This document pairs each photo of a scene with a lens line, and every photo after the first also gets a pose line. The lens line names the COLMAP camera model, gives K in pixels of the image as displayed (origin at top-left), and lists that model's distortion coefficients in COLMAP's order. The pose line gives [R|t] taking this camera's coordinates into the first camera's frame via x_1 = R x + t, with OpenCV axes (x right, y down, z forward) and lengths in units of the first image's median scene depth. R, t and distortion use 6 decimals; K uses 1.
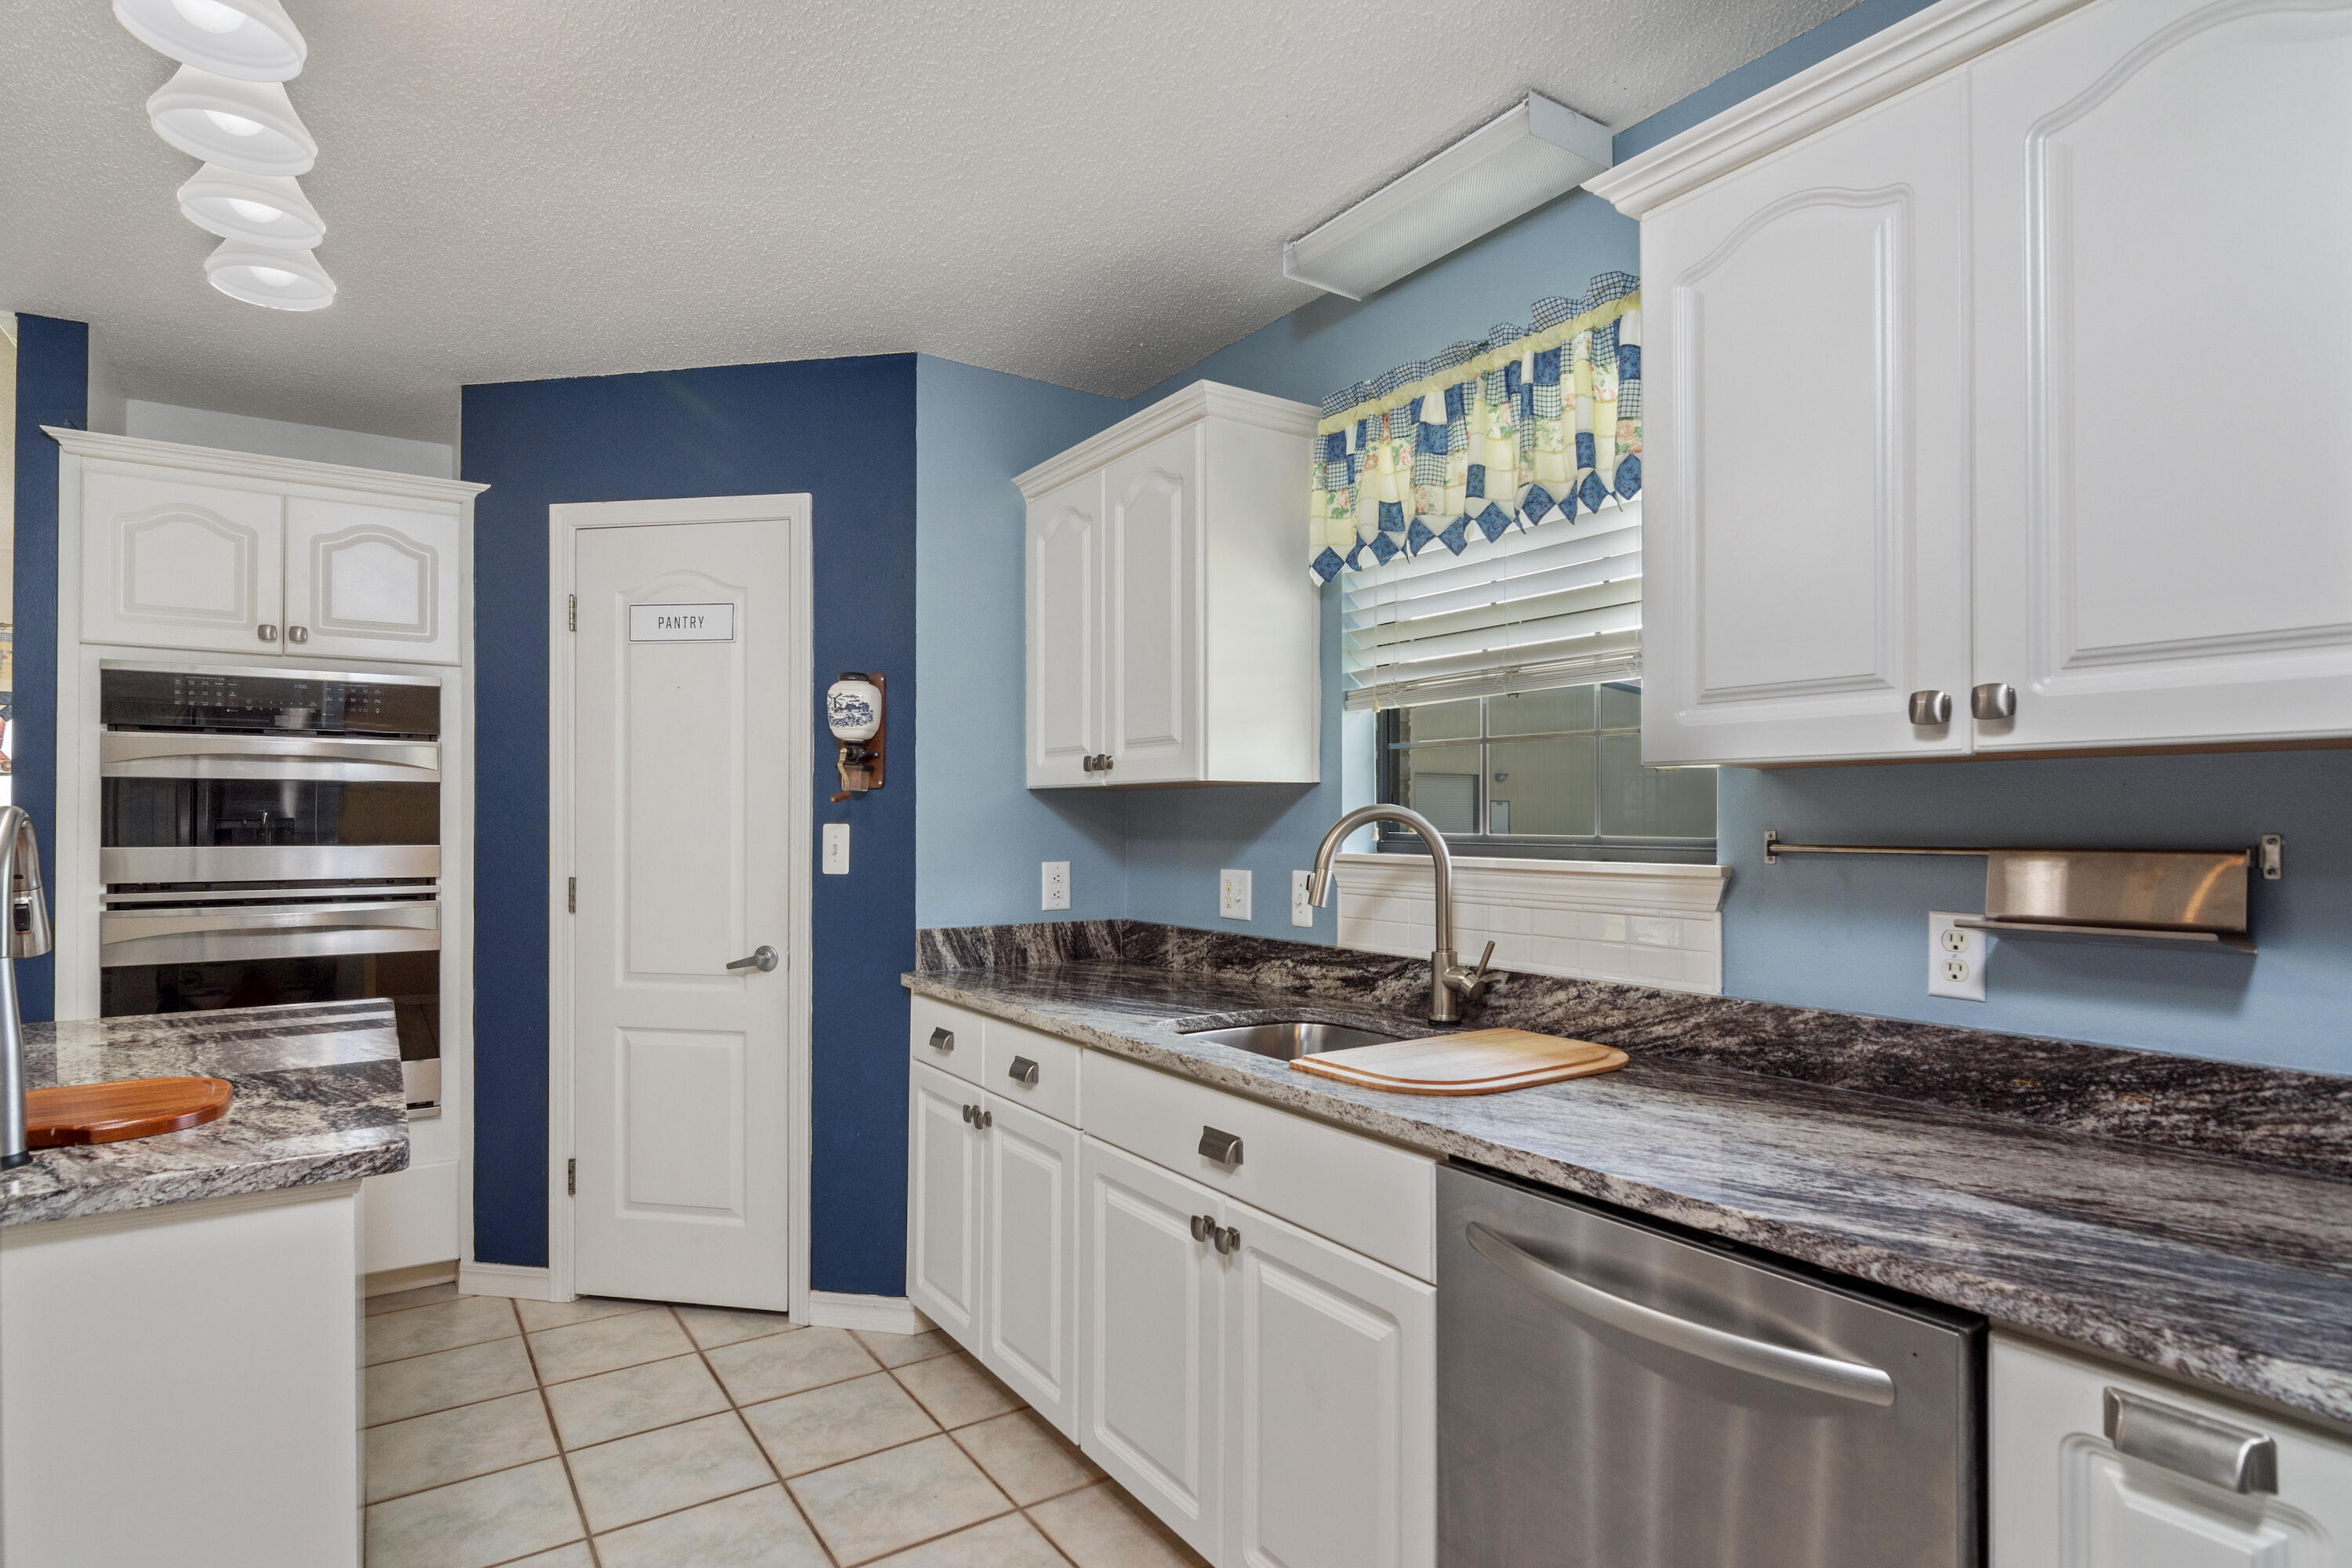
lens RADIAL K [[1177.9, 0, 1137.3], [0, 1177.9, 819.3], [0, 0, 1]] dist [-0.005743, -0.001049]
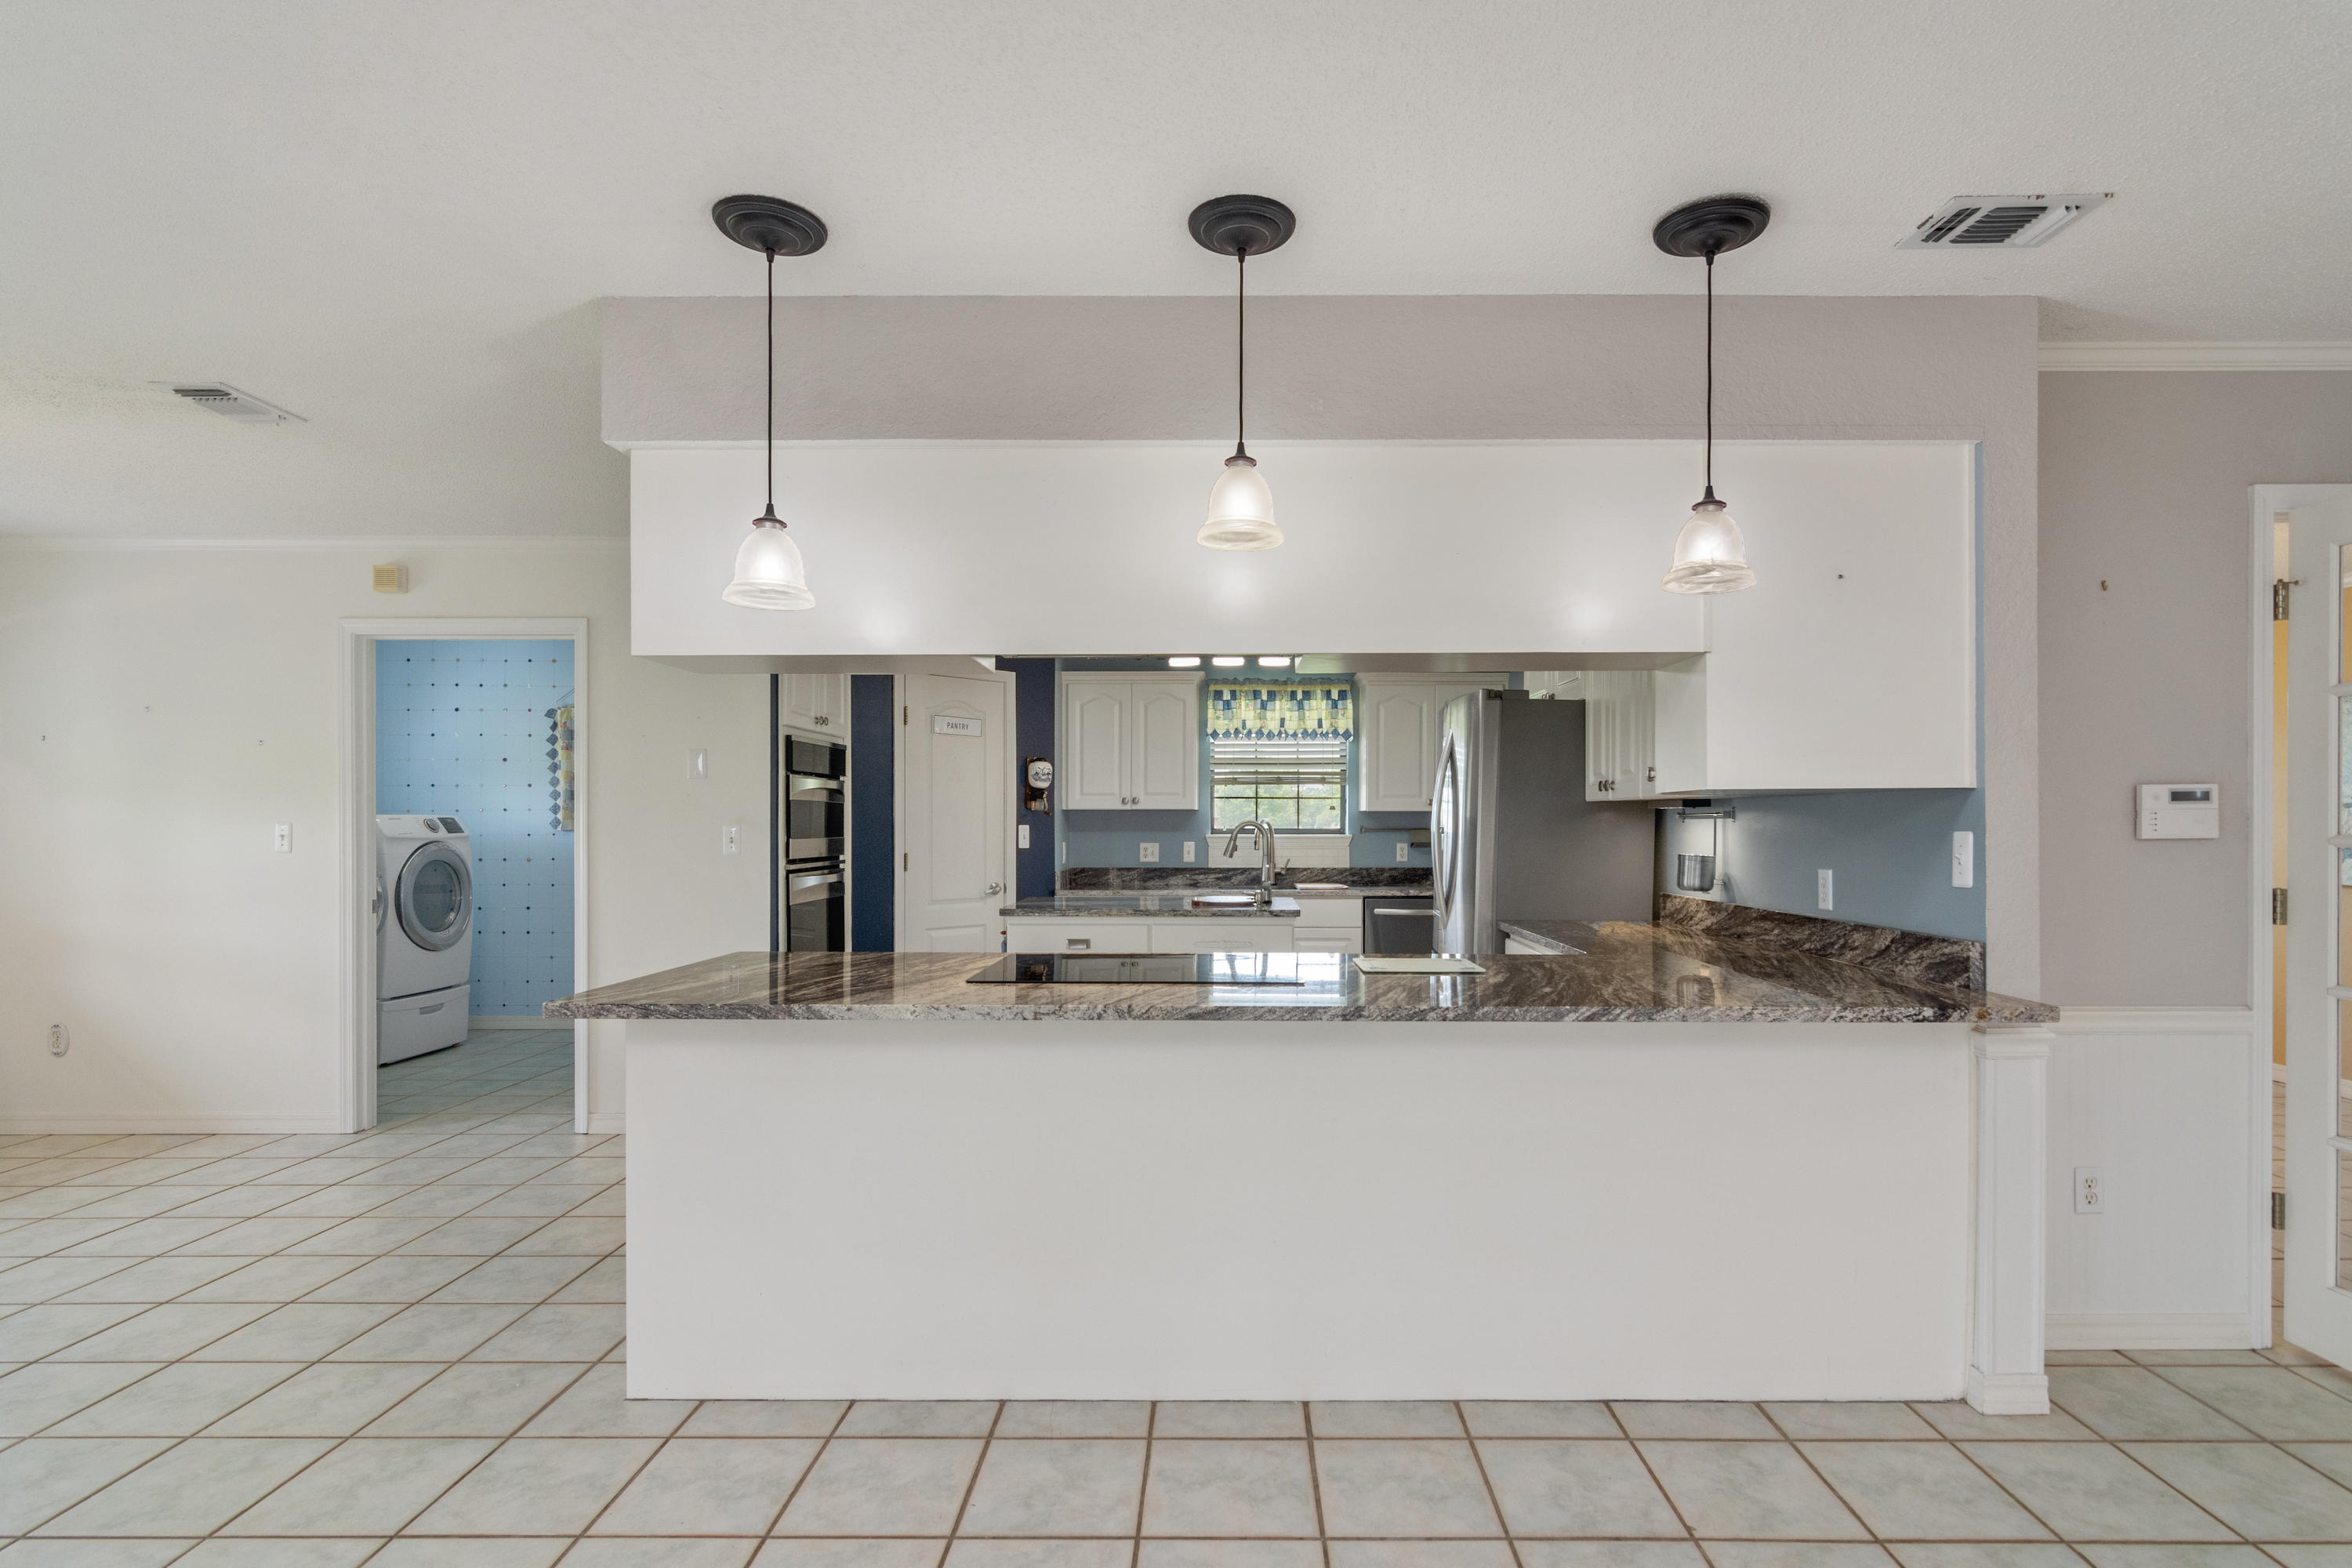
lens RADIAL K [[1145.1, 0, 1210.6], [0, 1145.1, 828.2], [0, 0, 1]] dist [0.004462, -0.001968]
pose [[0.557866, -0.004085, 0.829921, -2.268737], [-0.000705, 0.999985, 0.005397, -0.002205], [-0.829930, -0.003596, 0.557855, -0.586475]]
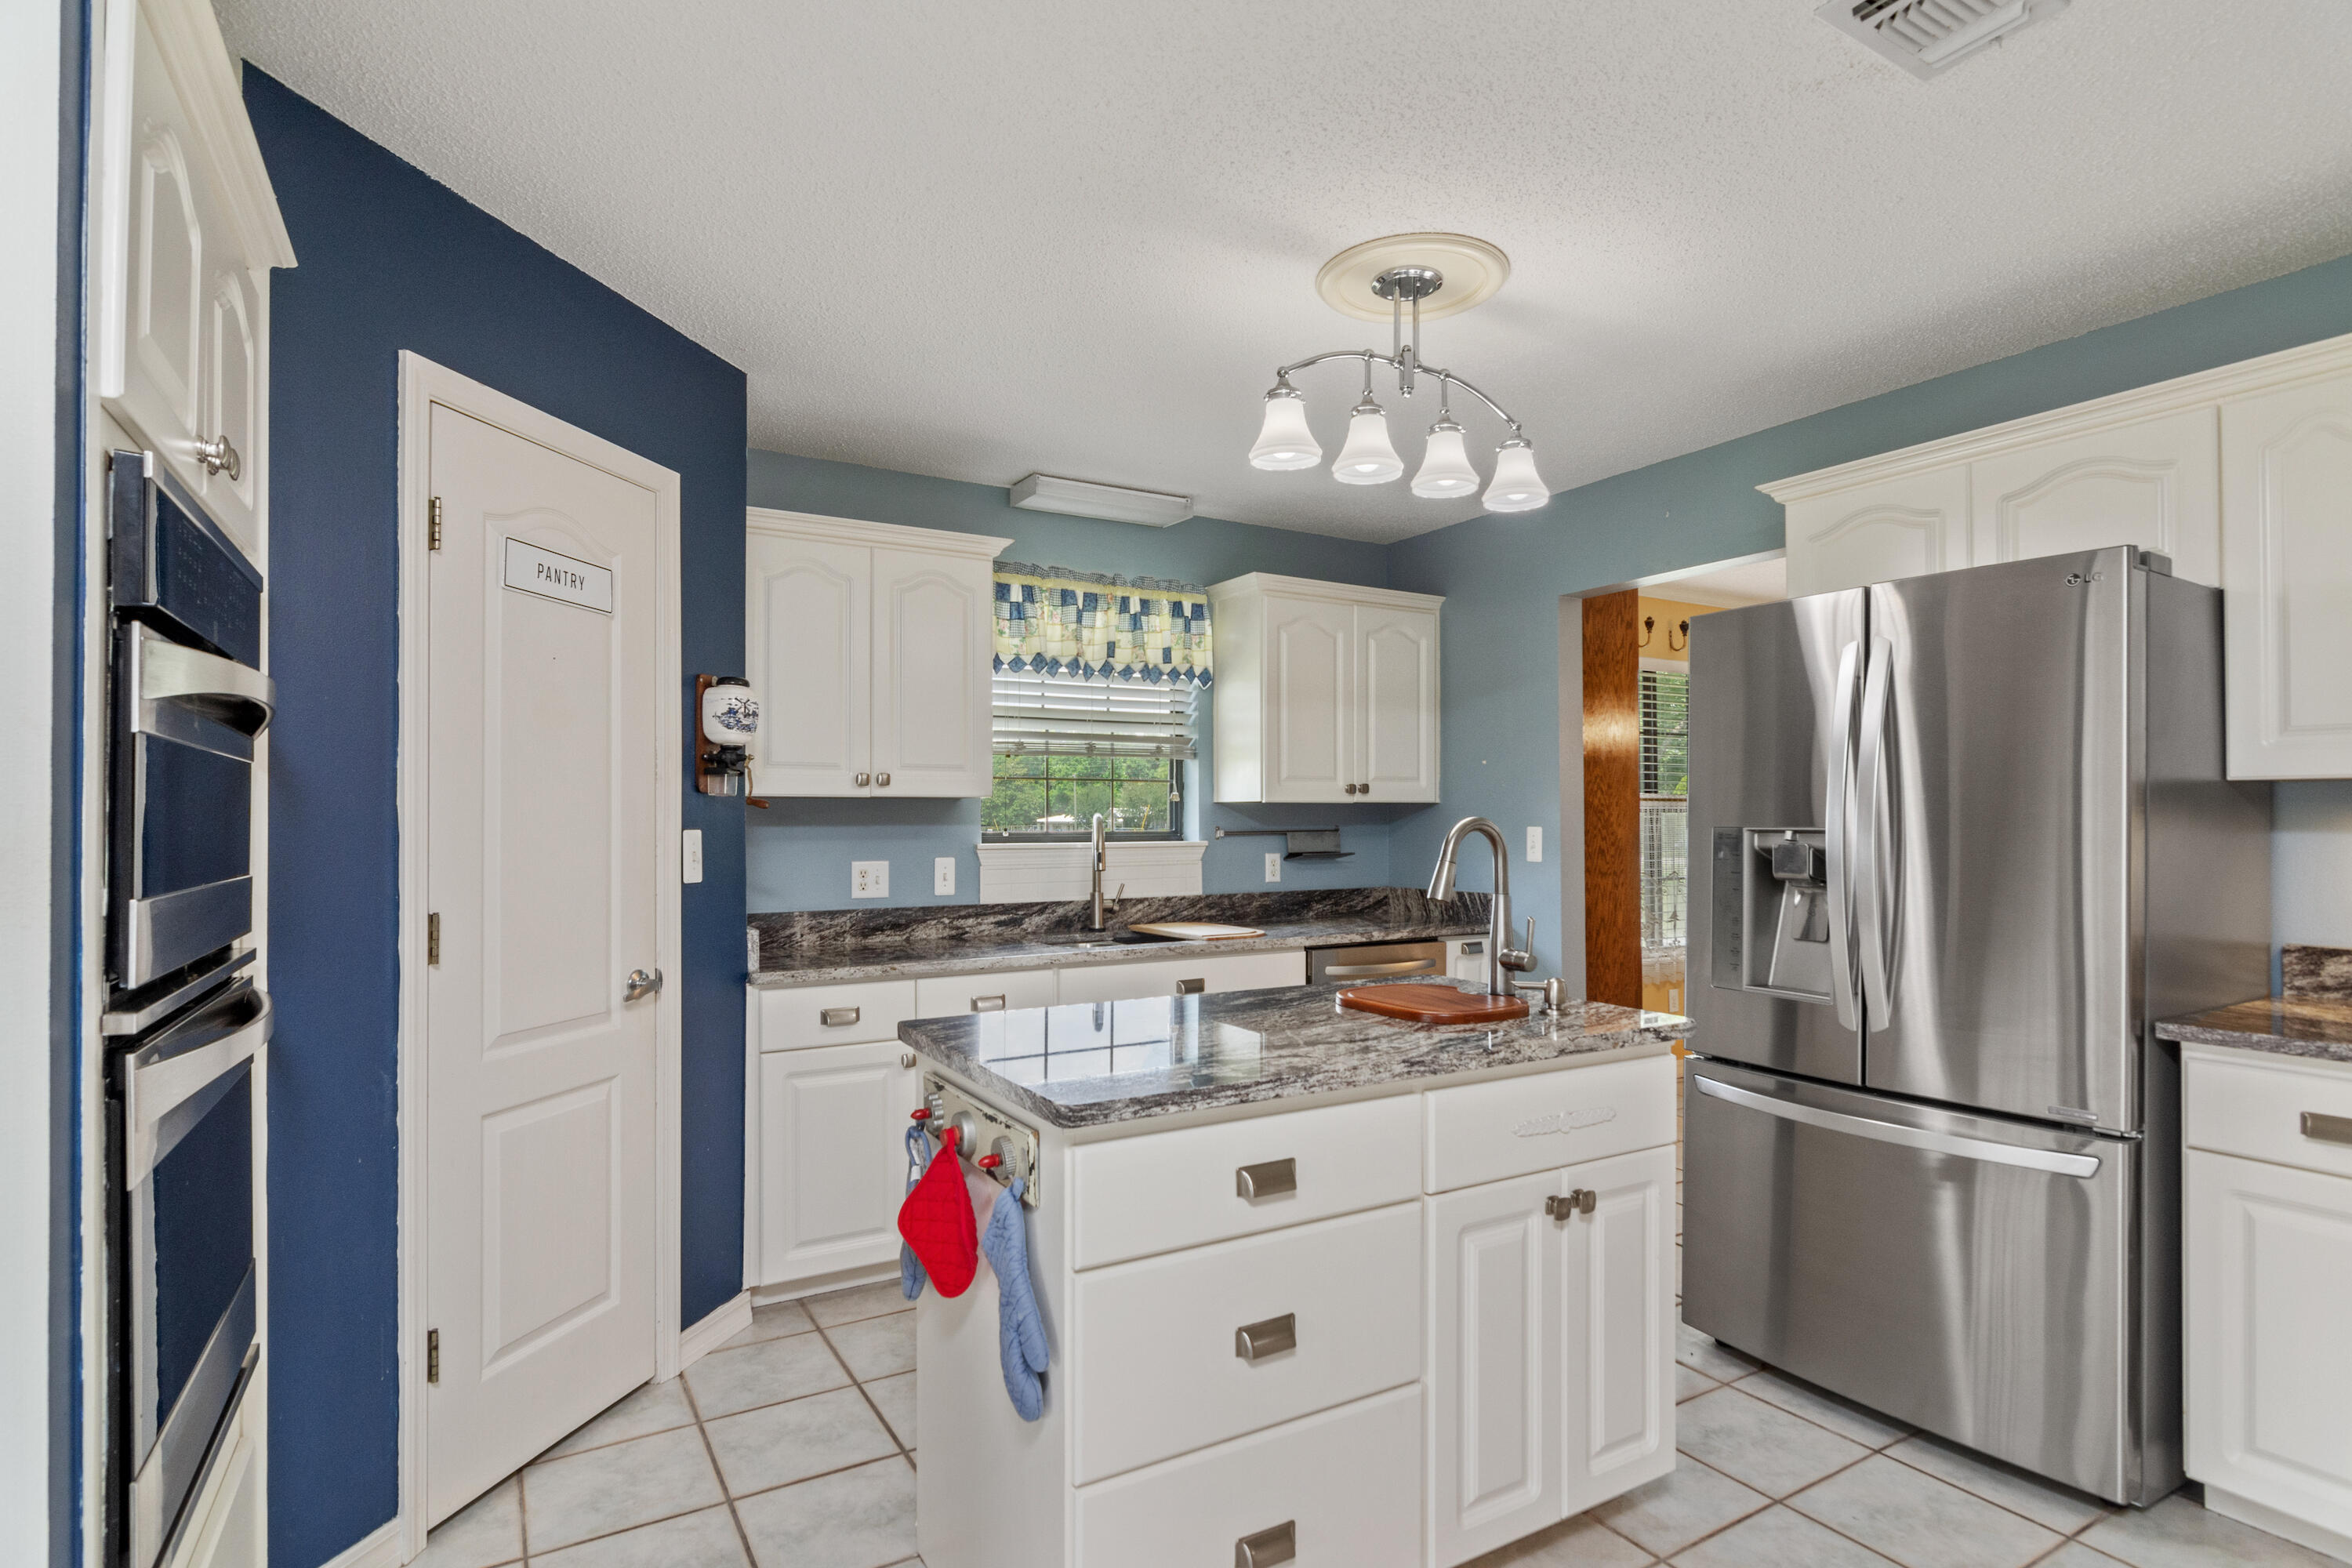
lens RADIAL K [[1177.9, 0, 1194.5], [0, 1177.9, 807.5], [0, 0, 1]] dist [-0.005743, -0.001049]
pose [[0.046699, 0.009783, 0.998861, -1.472607], [0.001740, 0.999950, -0.009875, -0.004726], [-0.998908, 0.002199, 0.046679, 0.684880]]
